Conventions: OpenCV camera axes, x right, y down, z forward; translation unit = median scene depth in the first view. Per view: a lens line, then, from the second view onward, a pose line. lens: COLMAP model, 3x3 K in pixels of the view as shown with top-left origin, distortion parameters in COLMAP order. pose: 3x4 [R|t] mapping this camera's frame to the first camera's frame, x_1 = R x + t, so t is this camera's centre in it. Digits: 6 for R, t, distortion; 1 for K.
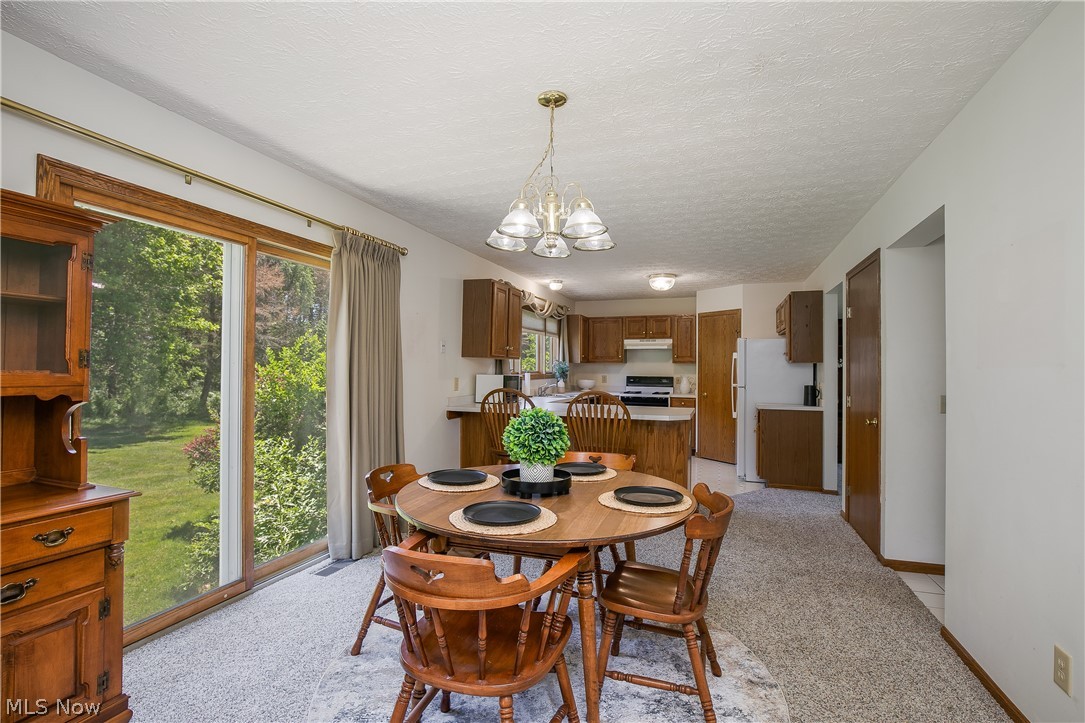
lens RADIAL K [[494.2, 0, 541.5], [0, 494.2, 366.8], [0, 0, 1]] dist [-0.008276, 0.001010]
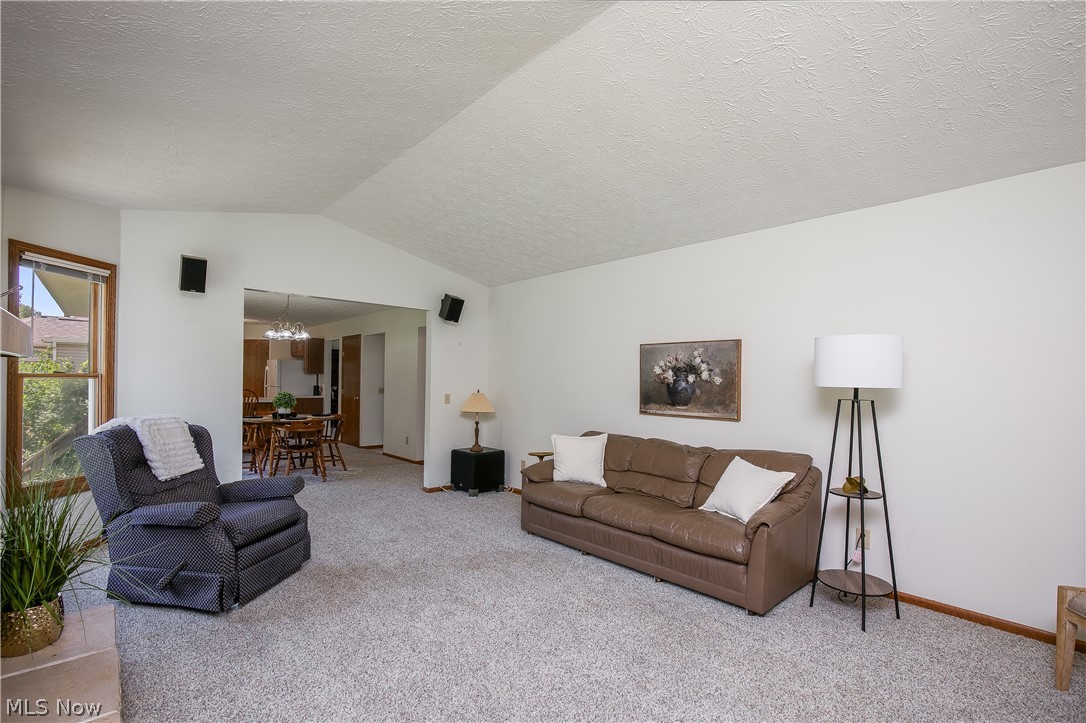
lens RADIAL K [[494.7, 0, 533.9], [0, 494.7, 371.2], [0, 0, 1]] dist [-0.008276, 0.001010]
pose [[0.498910, -0.000345, 0.866654, -0.478883], [0.001790, 0.999998, -0.000632, -0.009952], [-0.866652, 0.001866, 0.498910, -0.476559]]
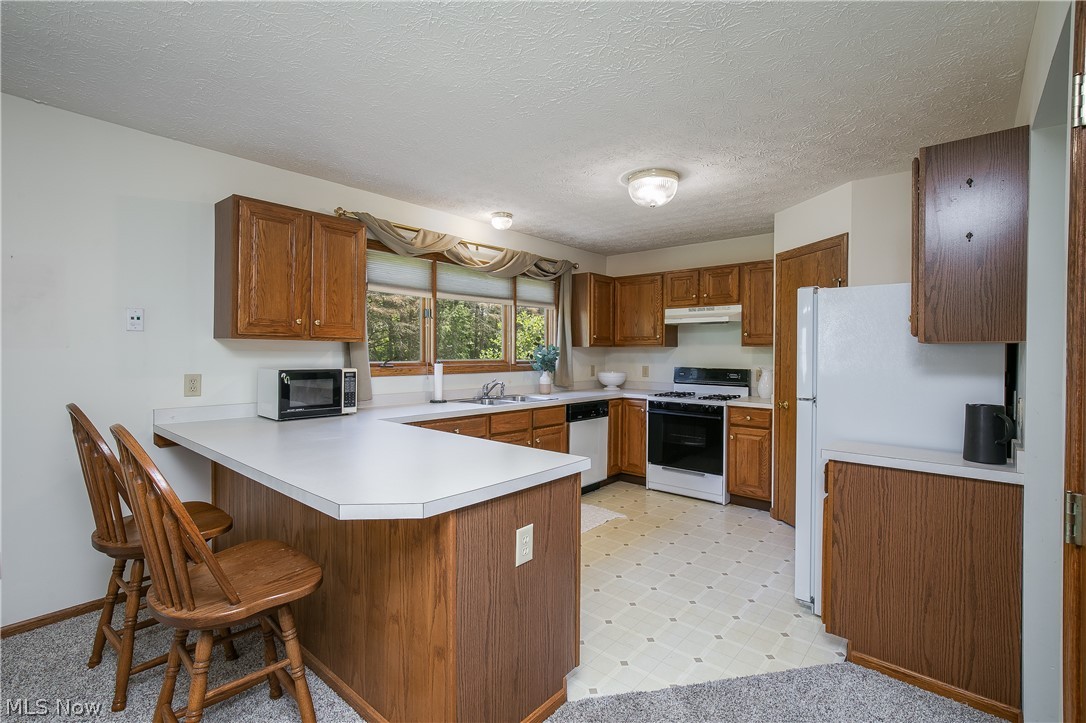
lens RADIAL K [[494.7, 0, 542.2], [0, 494.7, 359.4], [0, 0, 1]] dist [-0.008276, 0.001010]
pose [[0.936597, 0.002924, -0.350397, 0.249548], [0.002346, 0.999890, 0.014615, -0.001101], [0.350401, -0.014511, 0.936487, 0.375079]]
